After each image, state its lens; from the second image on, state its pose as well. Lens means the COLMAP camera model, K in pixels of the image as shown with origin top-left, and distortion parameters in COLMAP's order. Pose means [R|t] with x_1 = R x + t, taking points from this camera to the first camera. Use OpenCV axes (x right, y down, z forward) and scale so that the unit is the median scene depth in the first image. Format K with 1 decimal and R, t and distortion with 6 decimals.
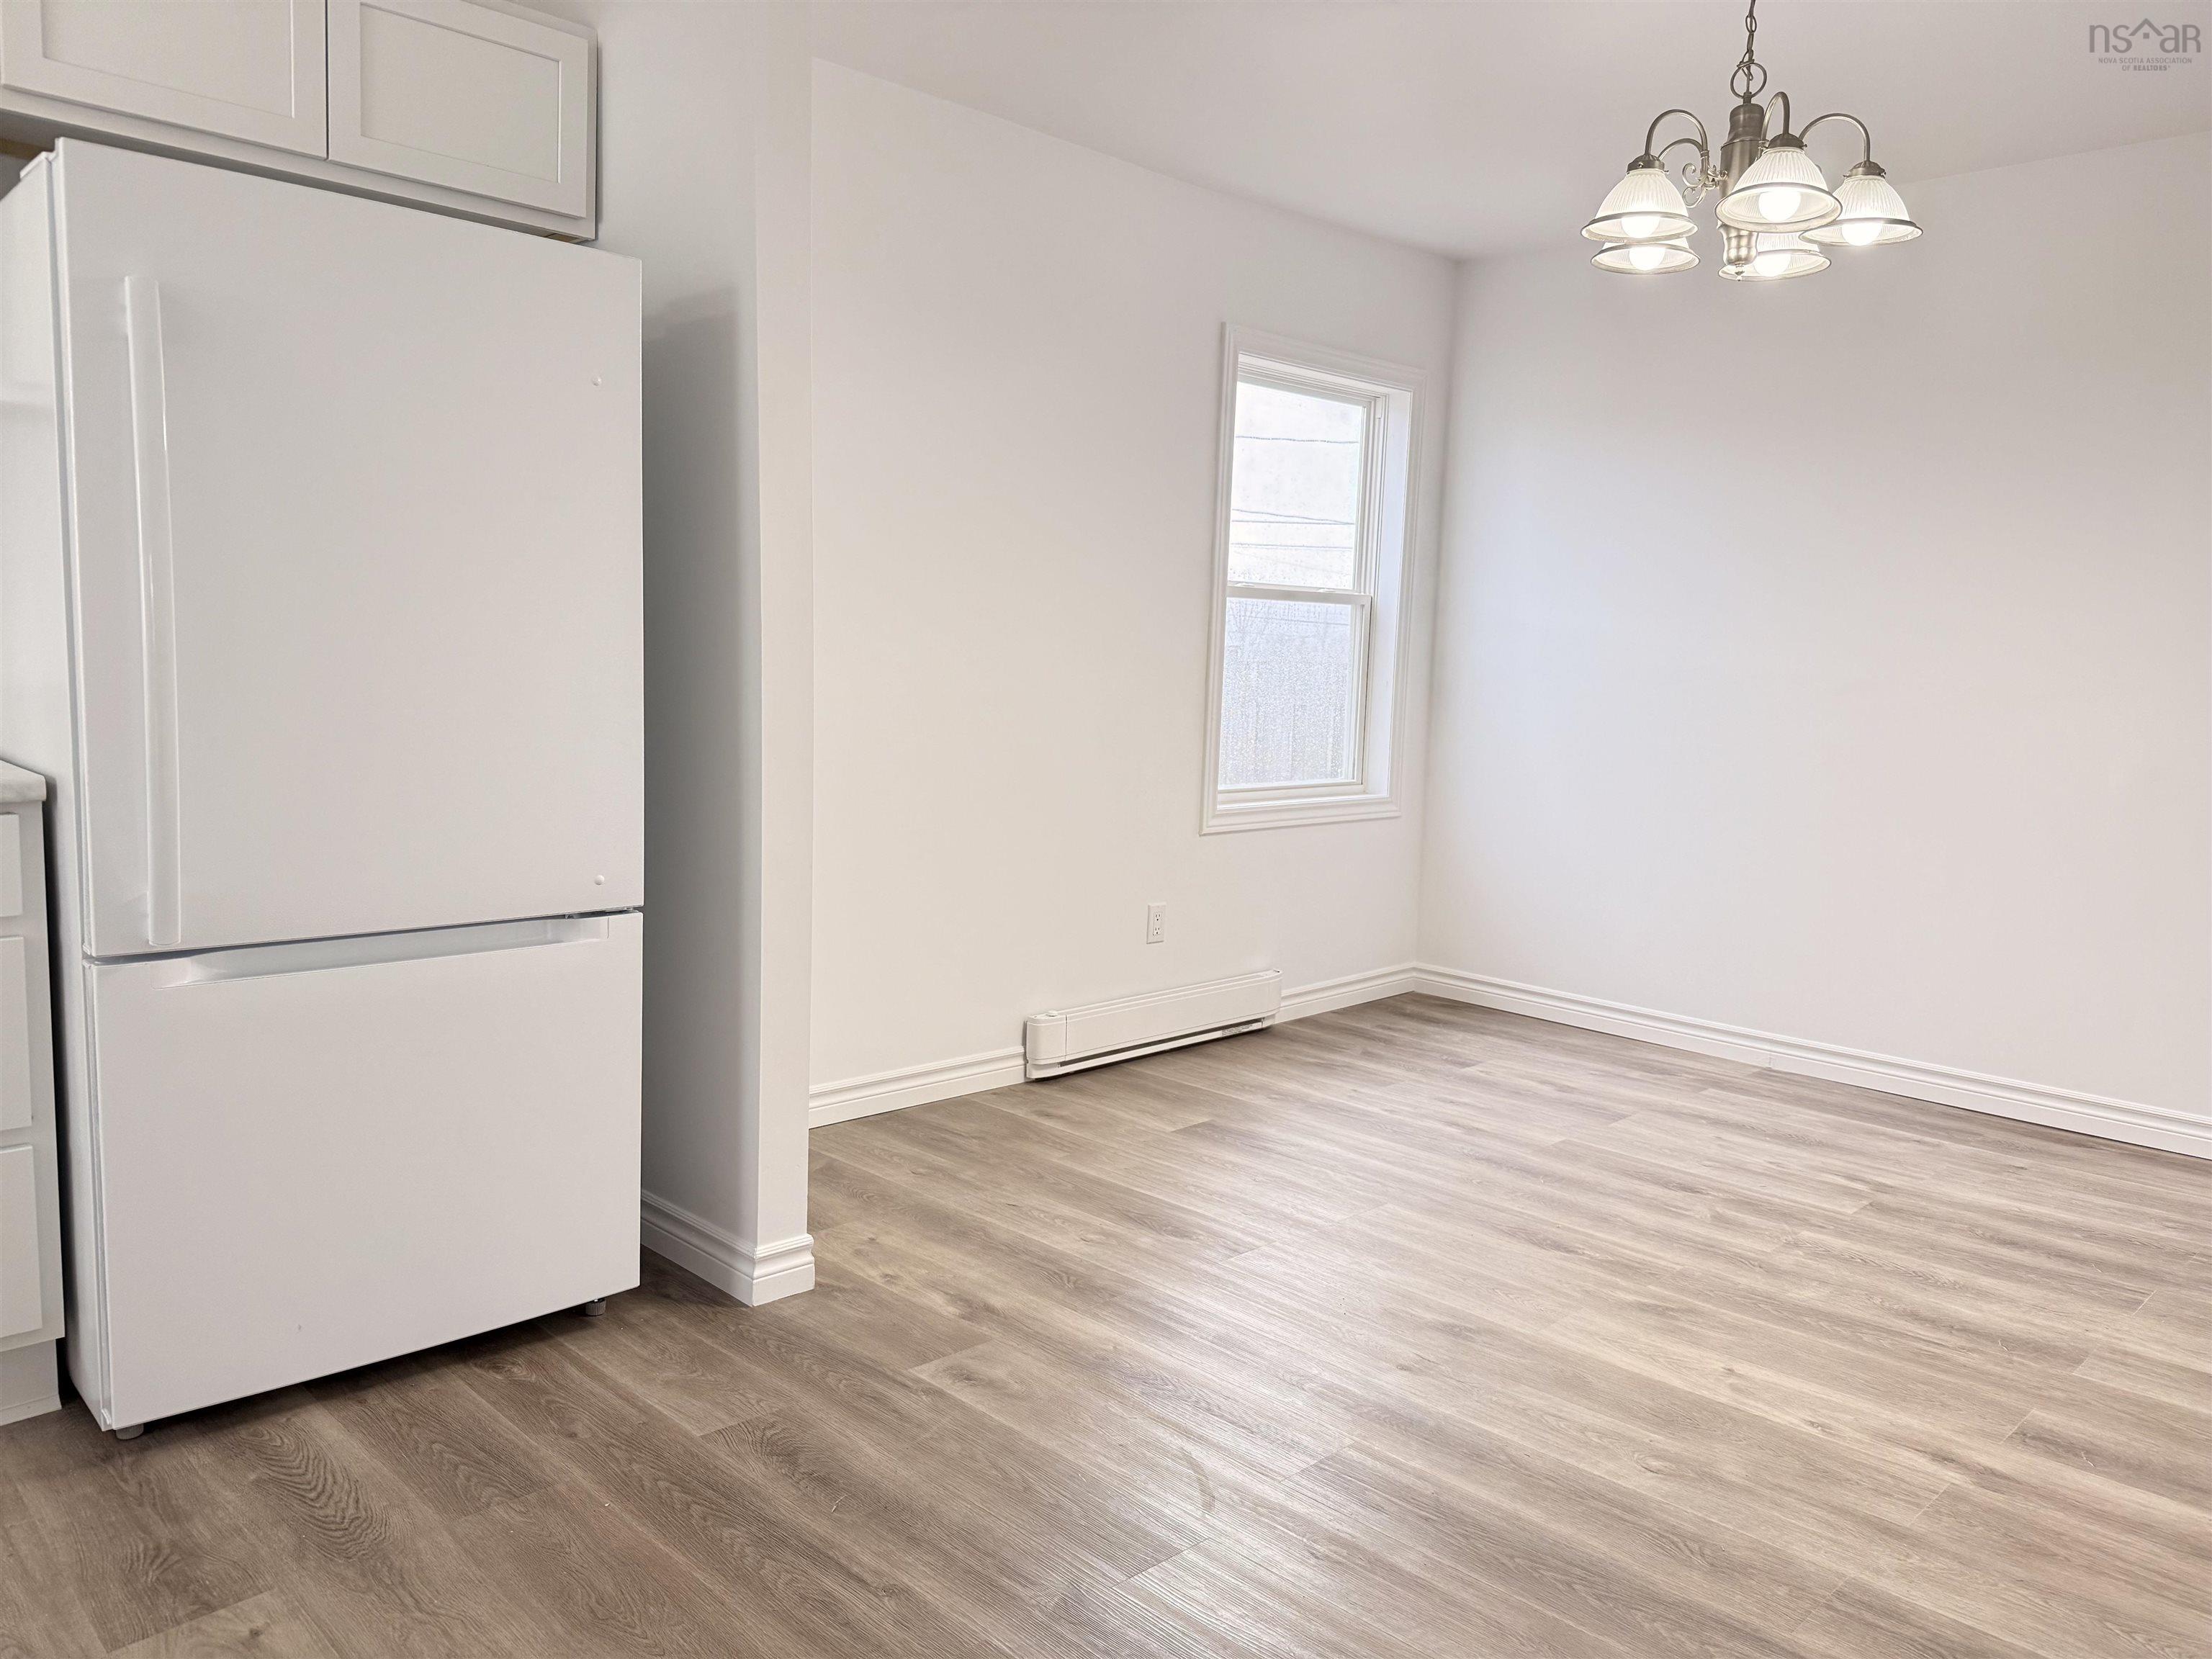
lens RADIAL K [[1562.4, 0, 1120.5], [0, 1562.4, 836.7], [0, 0, 1]] dist [0.054987, -0.063541]
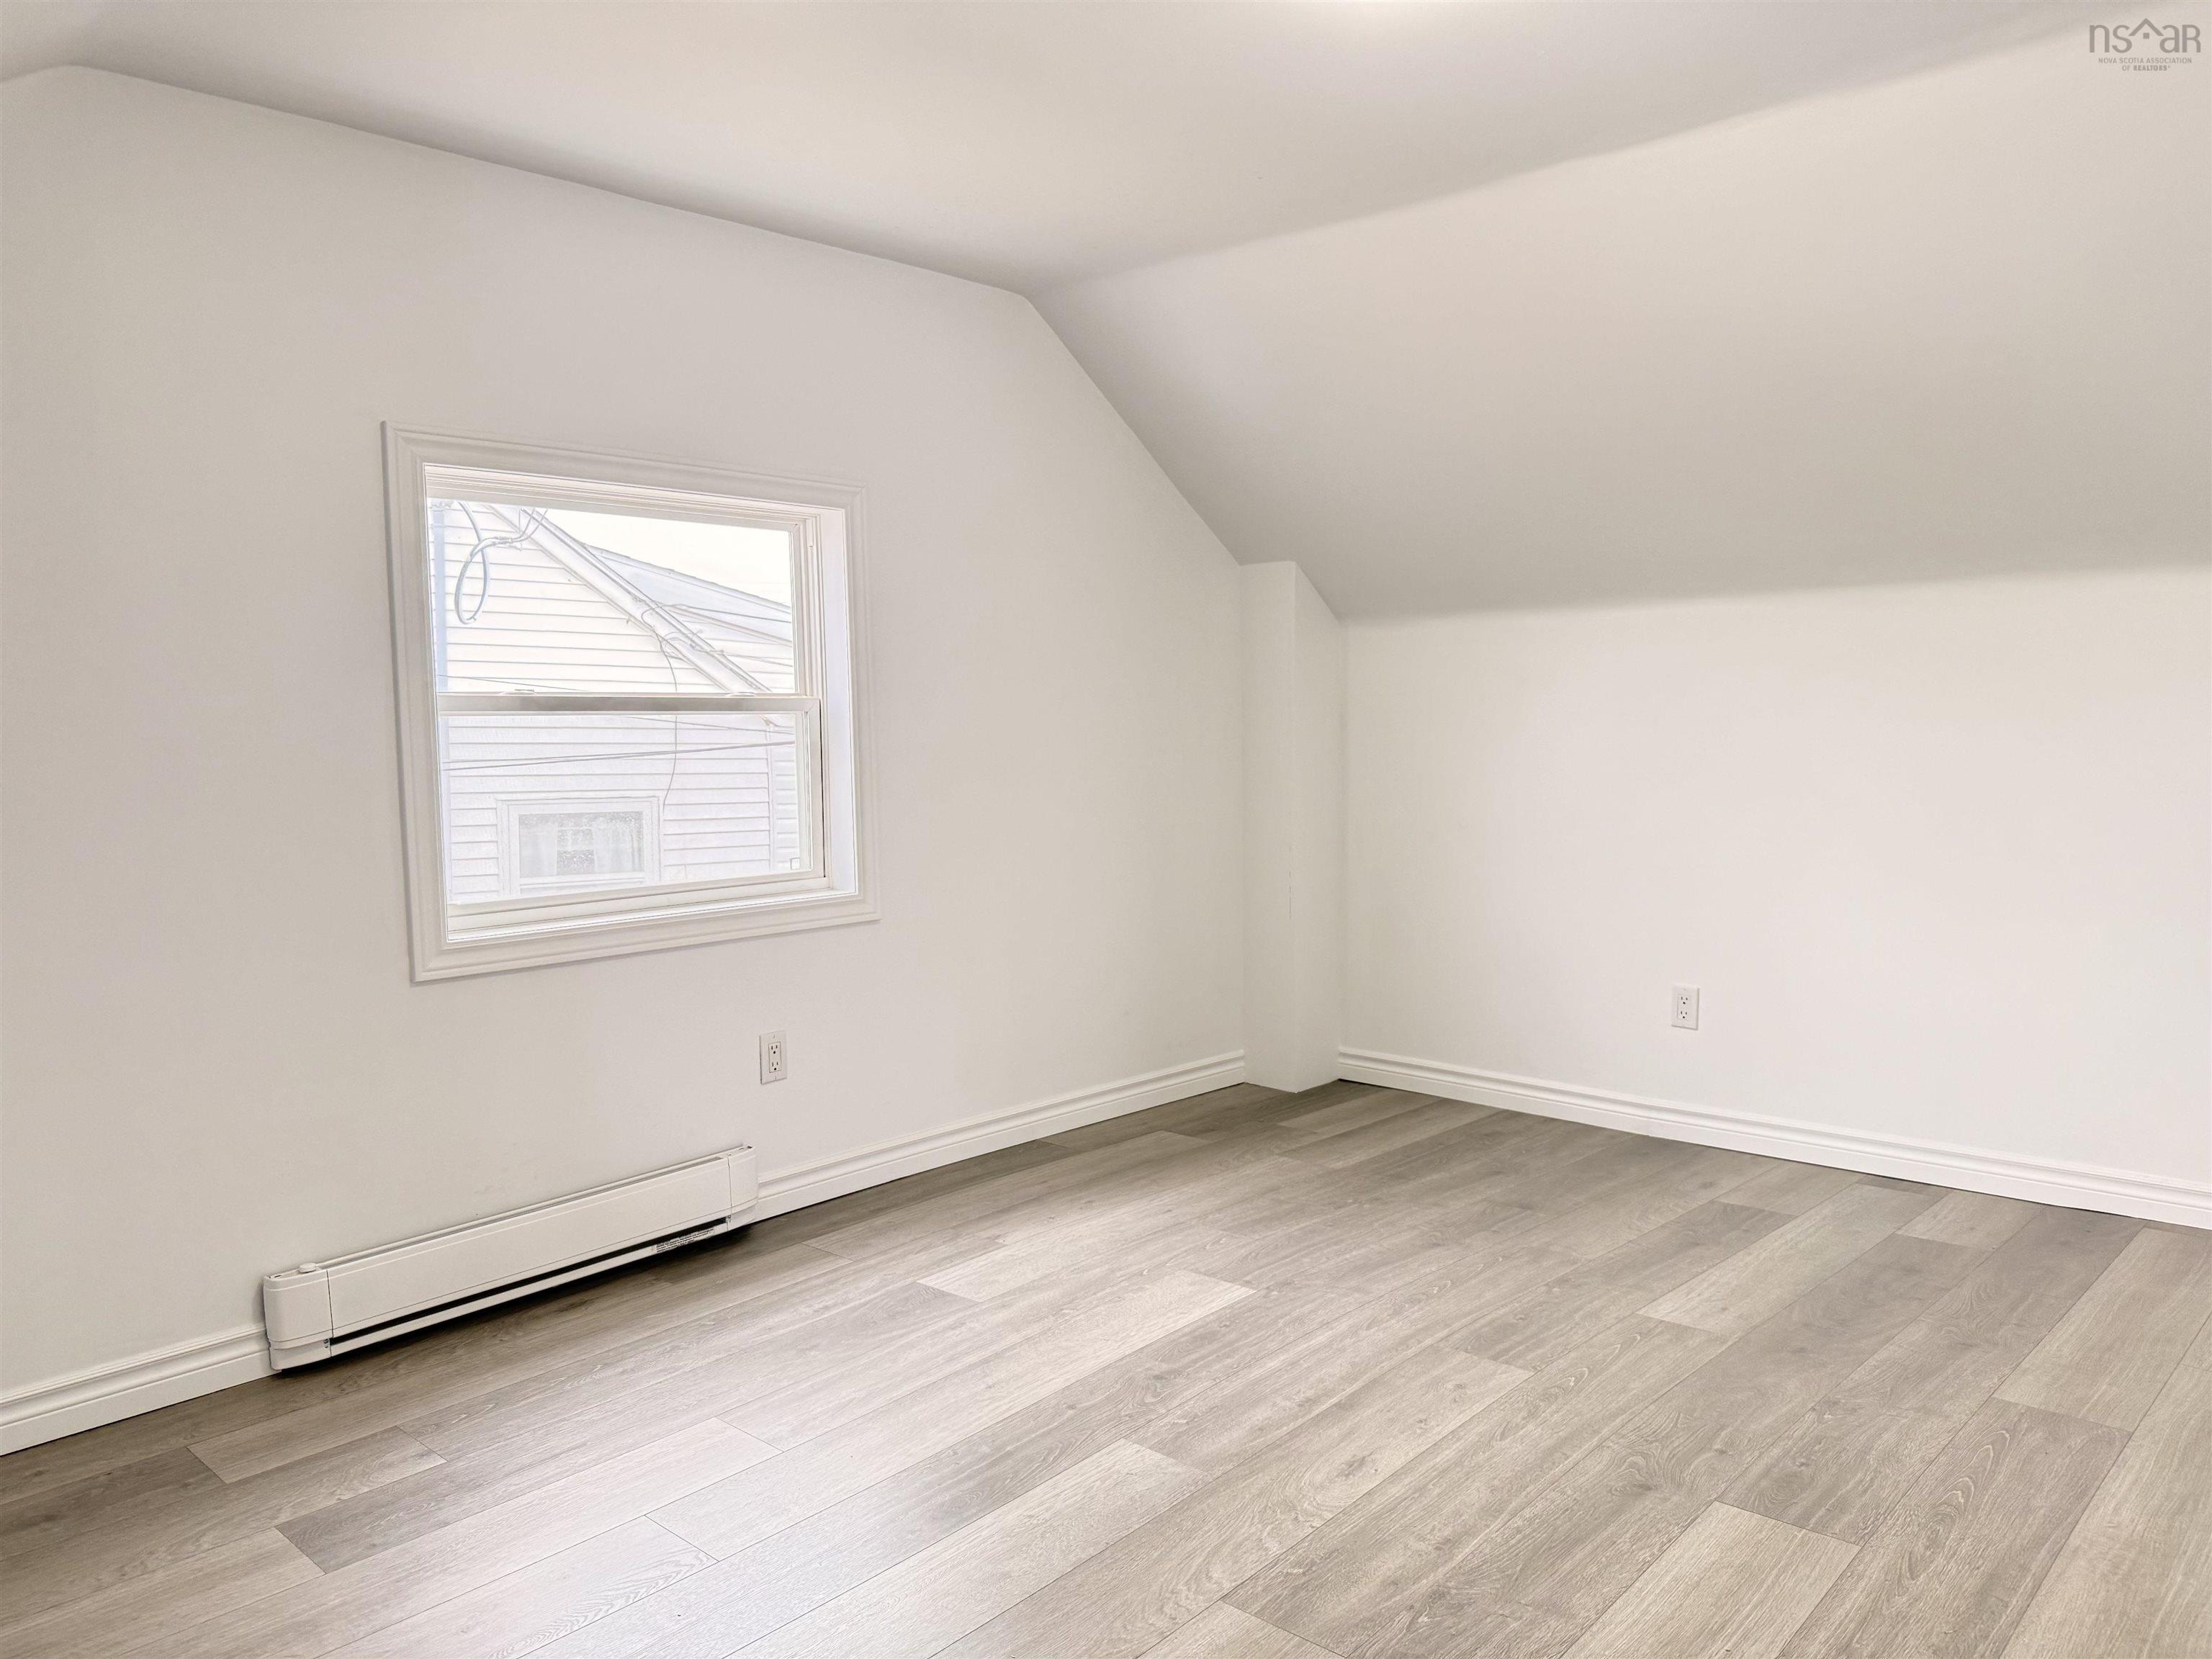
lens RADIAL K [[1562.4, 0, 1128.8], [0, 1562.4, 820.2], [0, 0, 1]] dist [0.054987, -0.063541]
pose [[0.996030, -0.059937, 0.065817, 0.268224], [0.062813, 0.997119, -0.042526, -0.024702], [-0.063079, 0.046492, 0.996925, 0.304364]]
